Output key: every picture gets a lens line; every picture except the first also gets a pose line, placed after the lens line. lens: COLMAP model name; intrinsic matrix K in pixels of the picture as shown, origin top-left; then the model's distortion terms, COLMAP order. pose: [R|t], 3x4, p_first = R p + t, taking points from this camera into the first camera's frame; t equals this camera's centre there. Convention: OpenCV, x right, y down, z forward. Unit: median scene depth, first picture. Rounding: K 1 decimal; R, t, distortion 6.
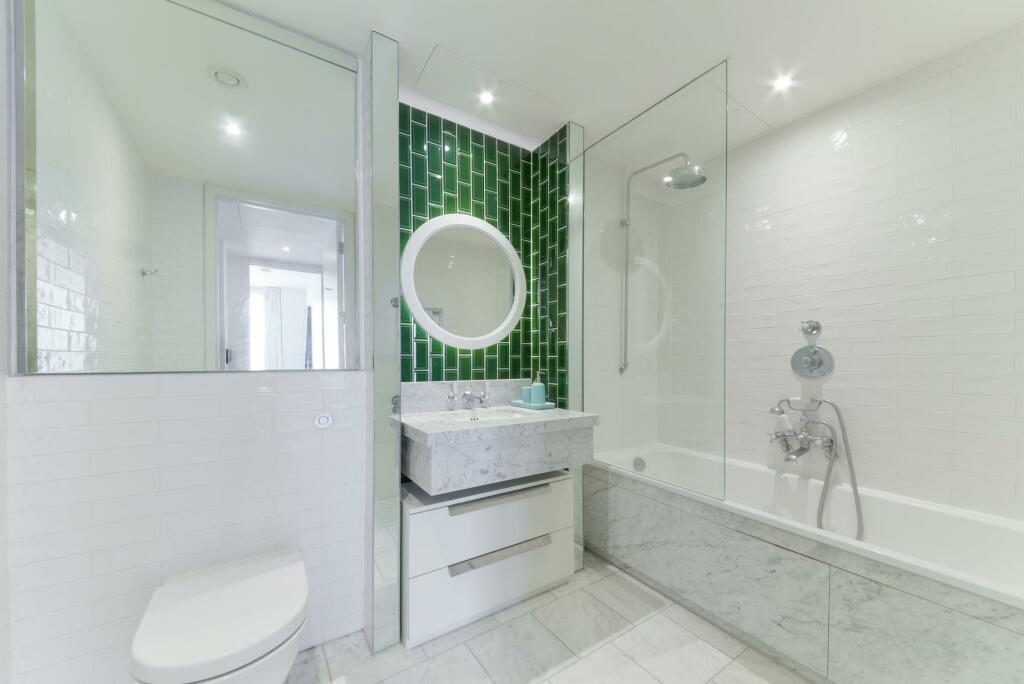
lens RADIAL K [[372.0, 0, 511.2], [0, 372.0, 366.9], [0, 0, 1]] dist [0.046936, -0.029010]
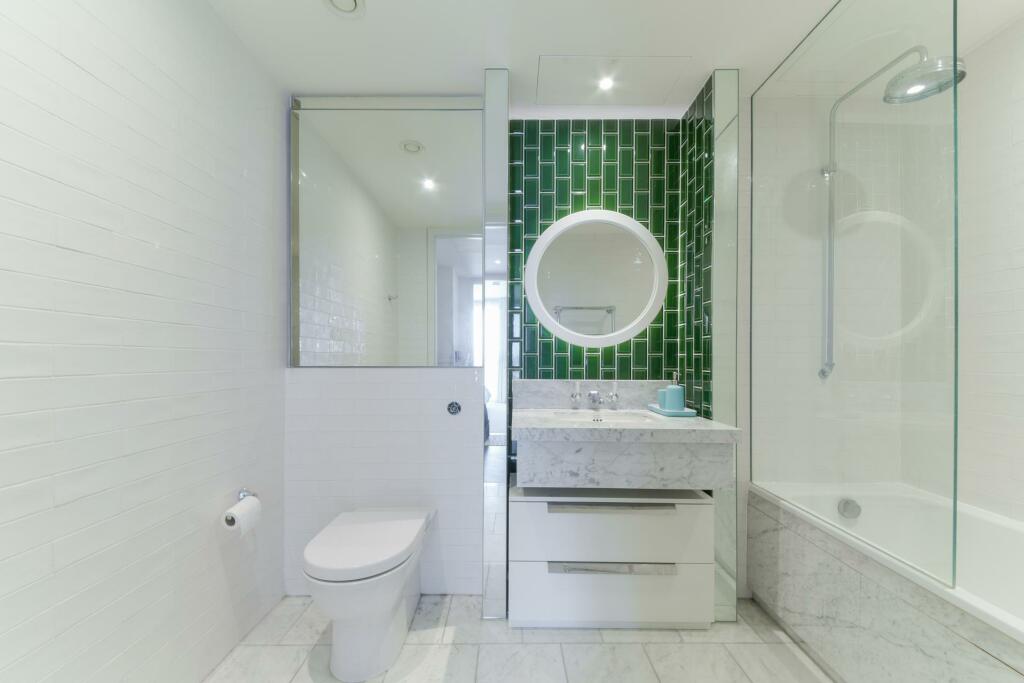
lens RADIAL K [[374.6, 0, 513.5], [0, 374.6, 362.2], [0, 0, 1]] dist [0.027441, -0.011313]
pose [[0.839216, 0.007695, -0.543744, 0.238001], [-0.012420, 0.999910, -0.005018, -0.001660], [0.543656, 0.010964, 0.839236, 0.070270]]
